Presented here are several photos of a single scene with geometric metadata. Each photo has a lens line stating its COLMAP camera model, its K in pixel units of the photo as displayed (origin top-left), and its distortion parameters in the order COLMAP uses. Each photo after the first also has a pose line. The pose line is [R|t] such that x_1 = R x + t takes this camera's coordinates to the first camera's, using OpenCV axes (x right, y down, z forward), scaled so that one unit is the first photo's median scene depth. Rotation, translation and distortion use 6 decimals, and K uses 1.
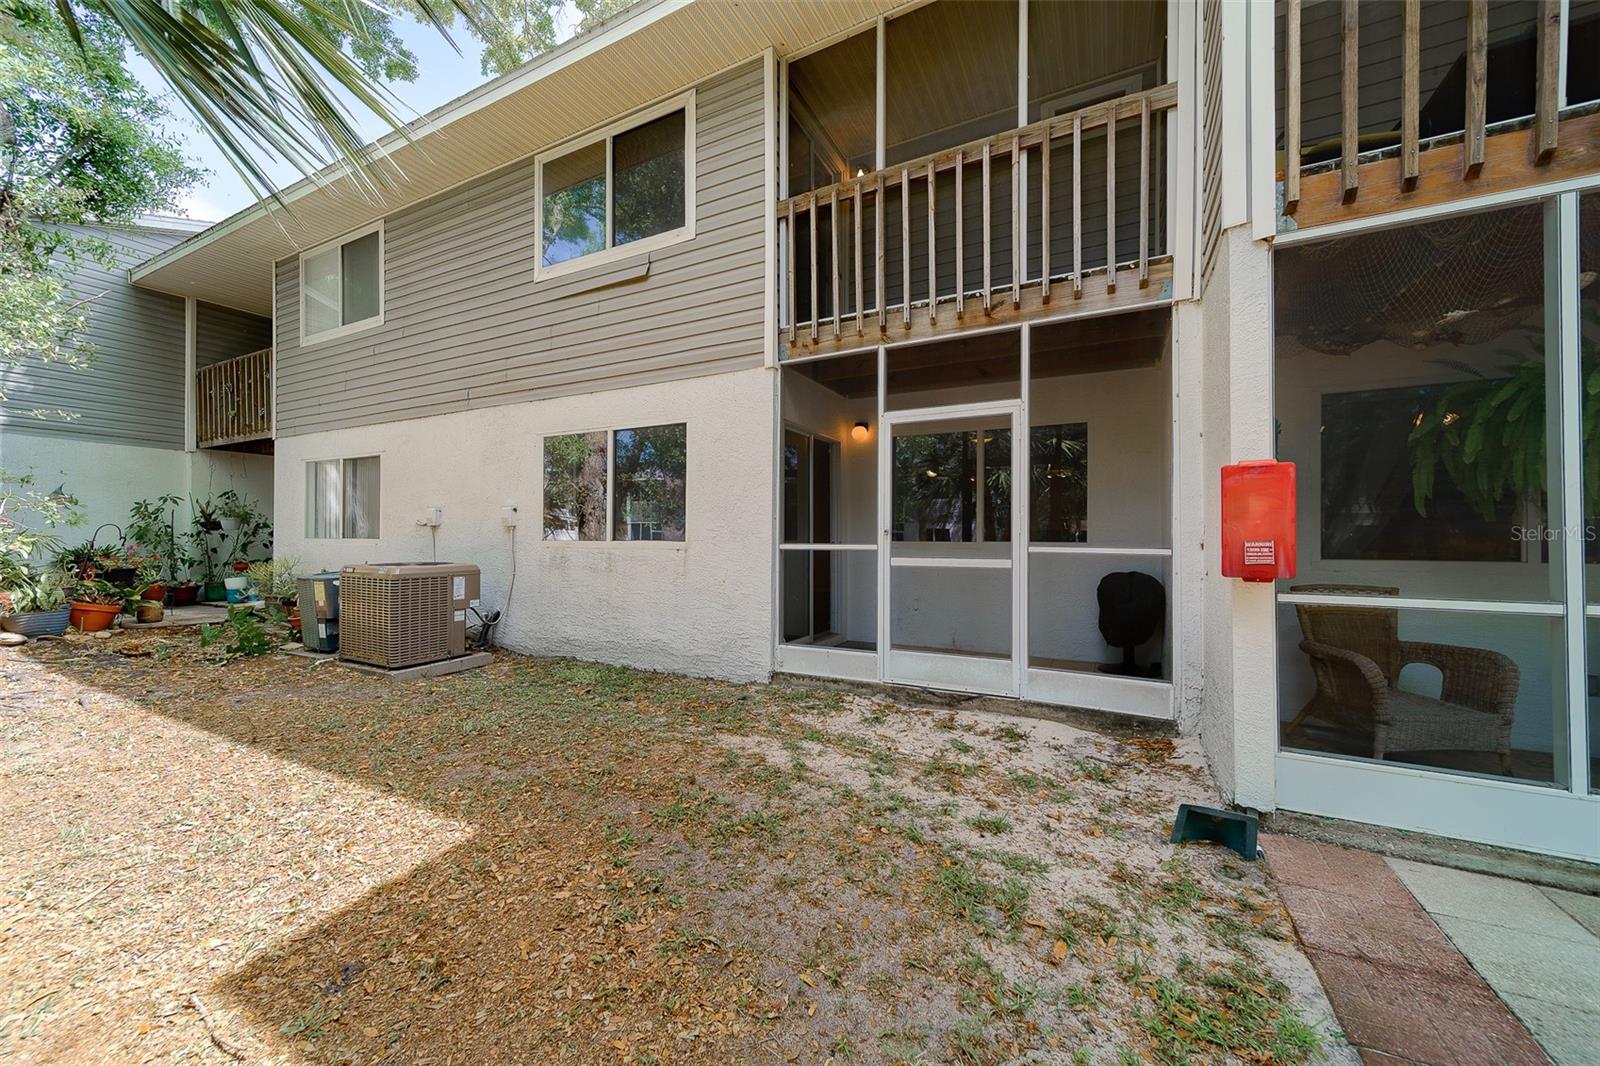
lens RADIAL K [[596.3, 0, 806.6], [0, 596.3, 530.2], [0, 0, 1]] dist [0.003411, 0.000227]
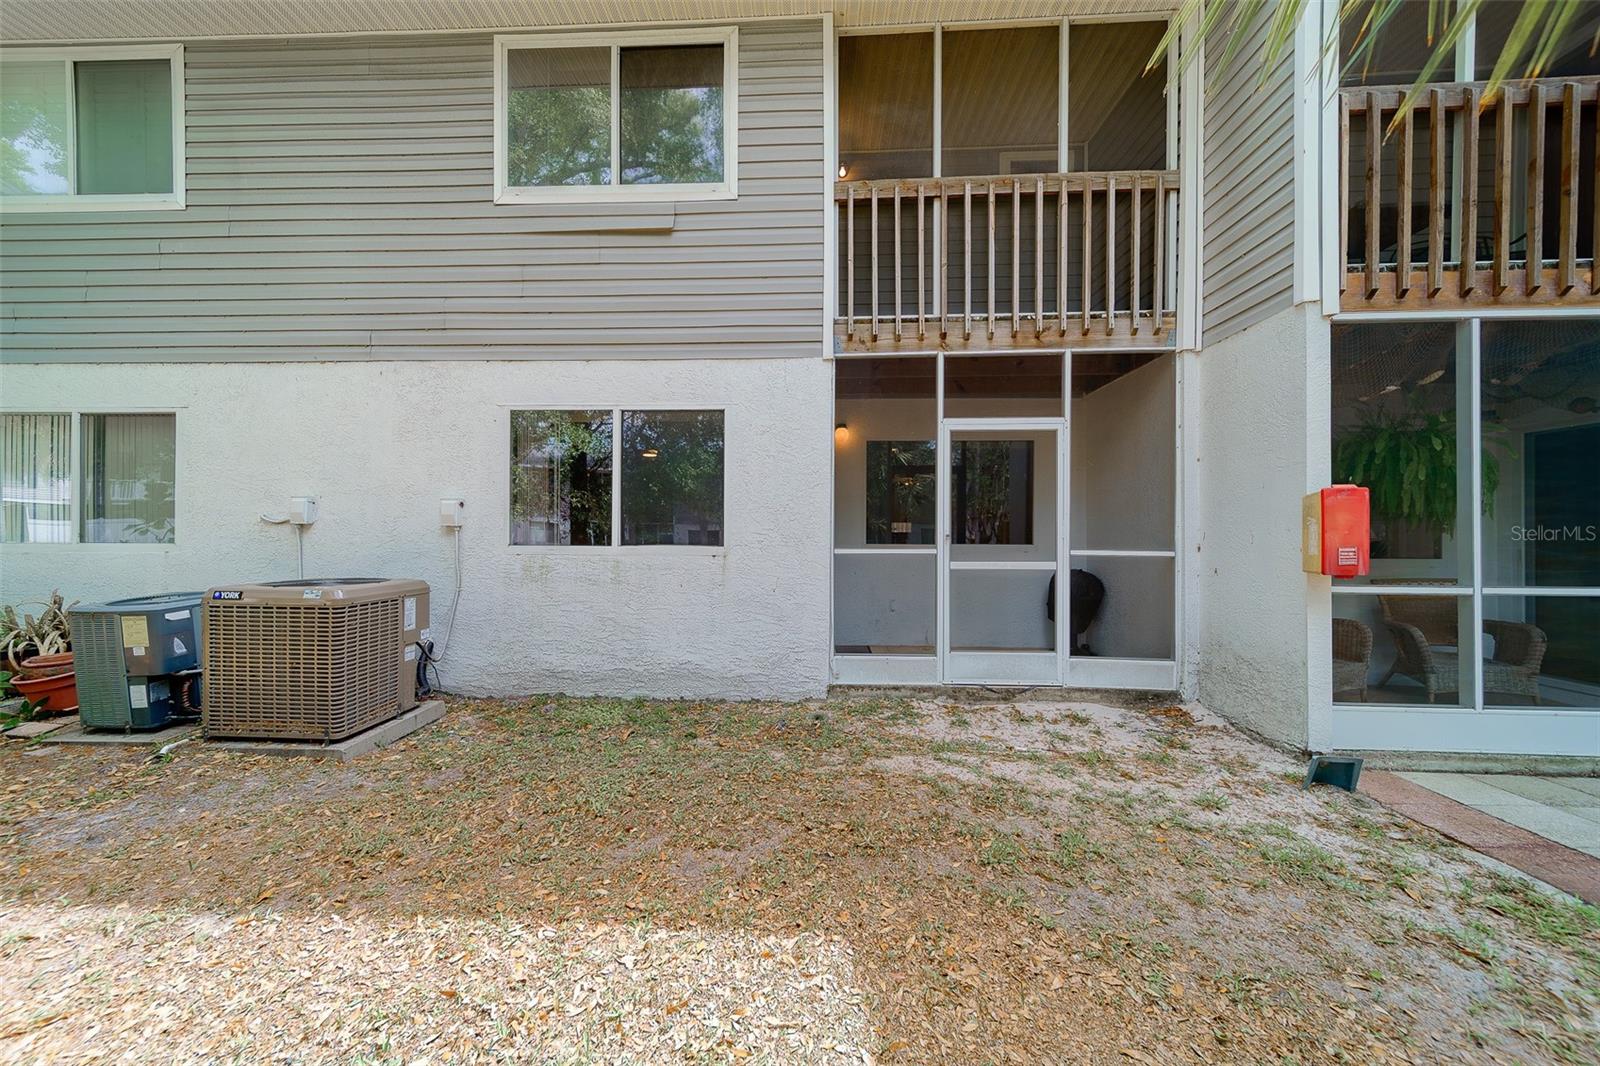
lens RADIAL K [[585.2, 0, 800.0], [0, 585.2, 533.0], [0, 0, 1]] dist [0.005384, -0.000026]
pose [[0.907323, 0.004221, 0.420413, -0.526192], [-0.006962, 0.999963, 0.004985, -0.006025], [-0.420377, -0.007450, 0.907319, 0.204384]]
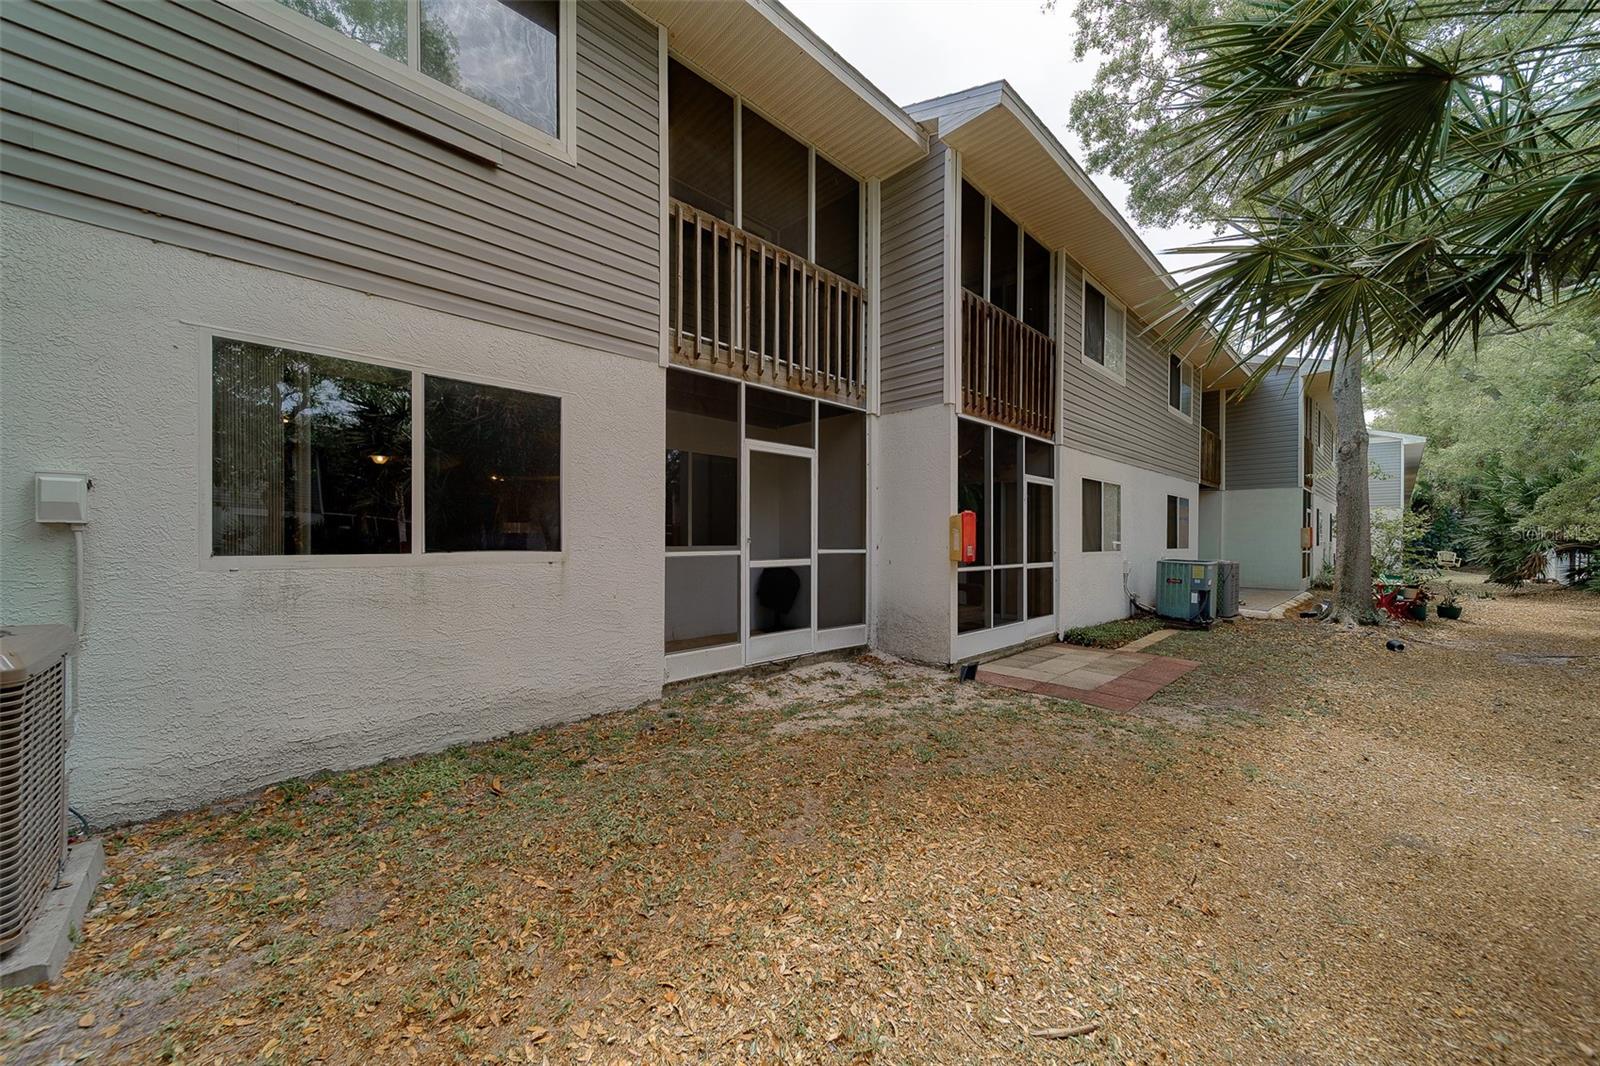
lens RADIAL K [[555.7, 0, 845.4], [0, 555.7, 538.1], [0, 0, 1]] dist [0.001738, 0.000112]
pose [[0.302103, 0.000732, 0.953275, -0.890316], [-0.013440, 0.999904, 0.003491, -0.006795], [-0.953181, -0.013867, 0.302083, 0.490557]]
